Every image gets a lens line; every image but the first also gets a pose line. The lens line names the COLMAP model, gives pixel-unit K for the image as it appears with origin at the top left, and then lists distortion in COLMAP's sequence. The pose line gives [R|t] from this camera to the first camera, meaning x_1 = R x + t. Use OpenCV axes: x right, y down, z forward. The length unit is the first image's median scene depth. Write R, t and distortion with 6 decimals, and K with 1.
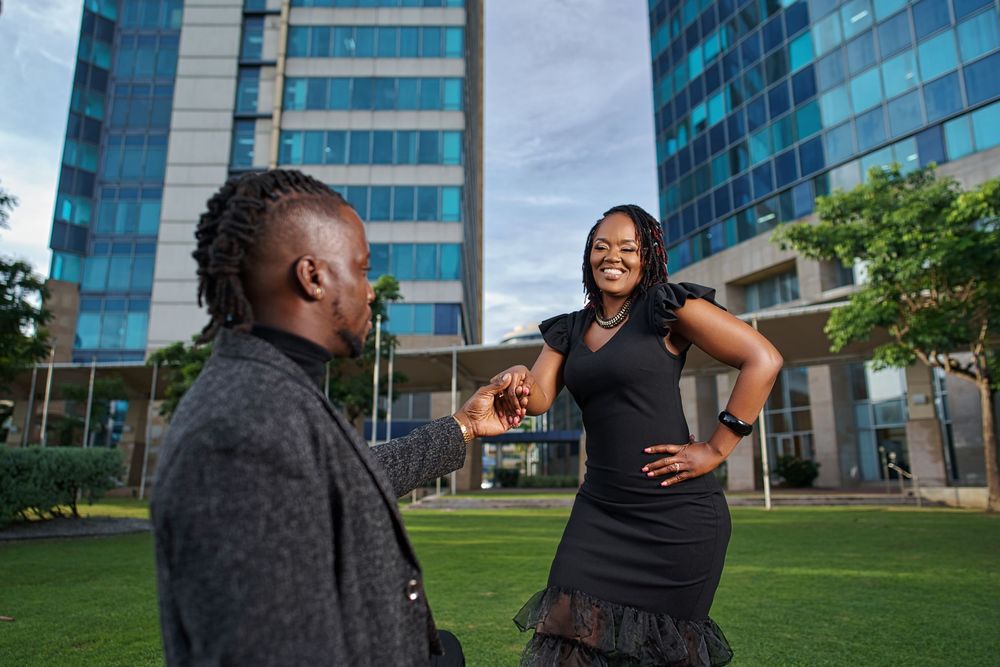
lens RADIAL K [[696.6, 0, 500.0], [0, 696.6, 333.5], [0, 0, 1]] dist [-0.001033, 0.003021]
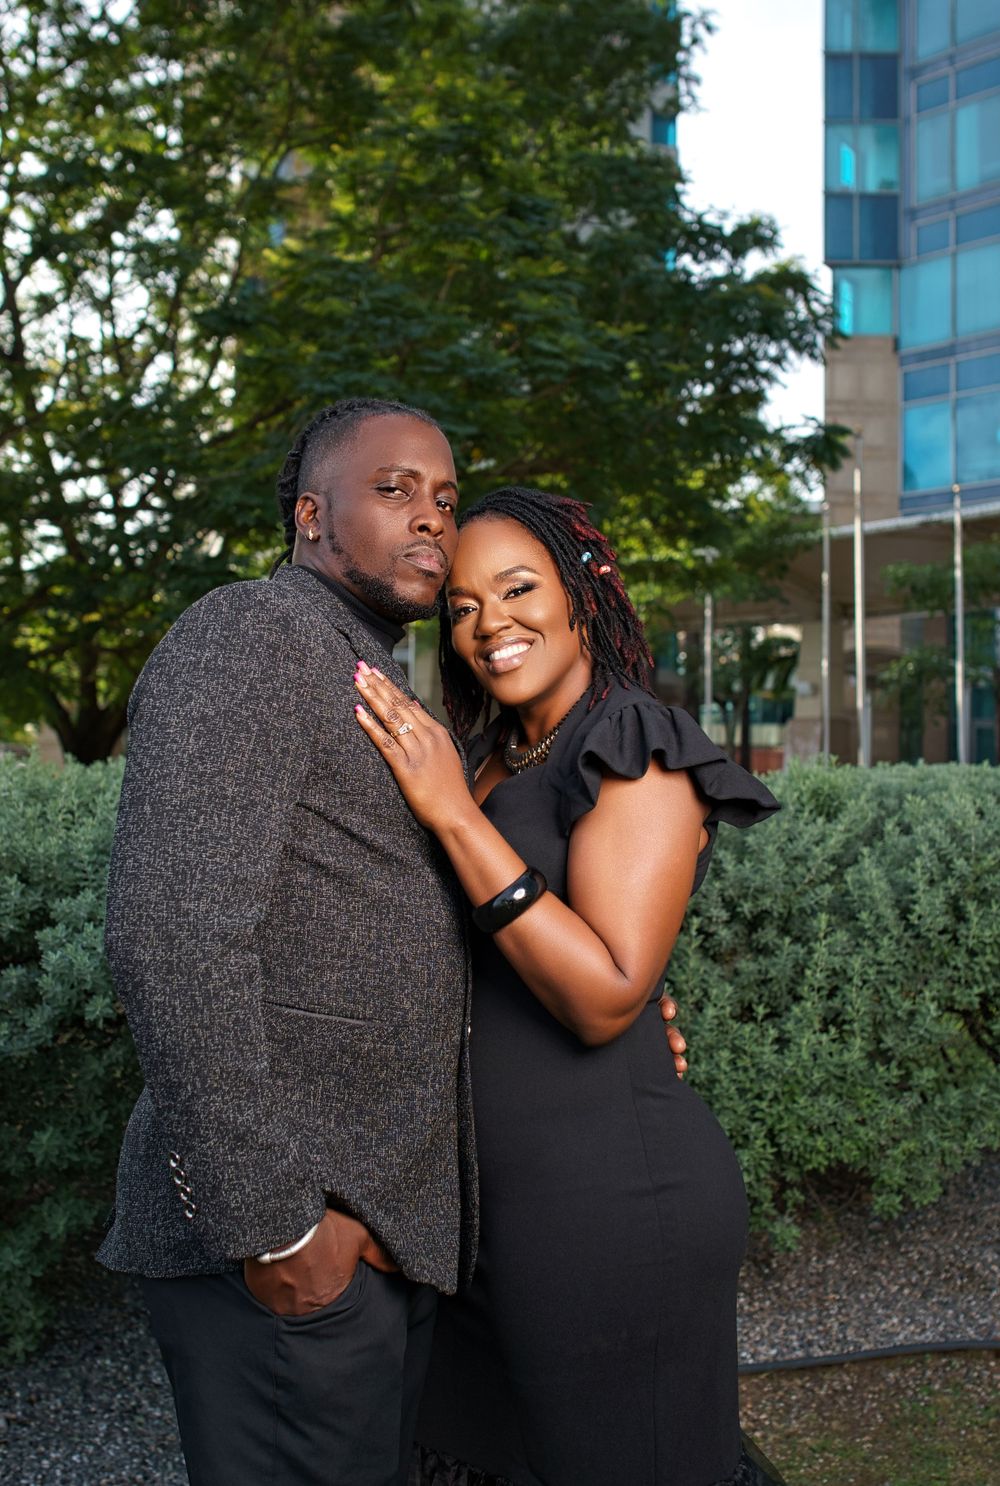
lens RADIAL K [[1549.5, 0, 500.0], [0, 1549.5, 743.0], [0, 0, 1]] dist [-0.004800, -0.003056]
pose [[0.690928, -0.016742, -0.722729, -0.112119], [0.145342, 0.982536, 0.116187, 0.025136], [0.708162, -0.185320, 0.681295, 0.172993]]
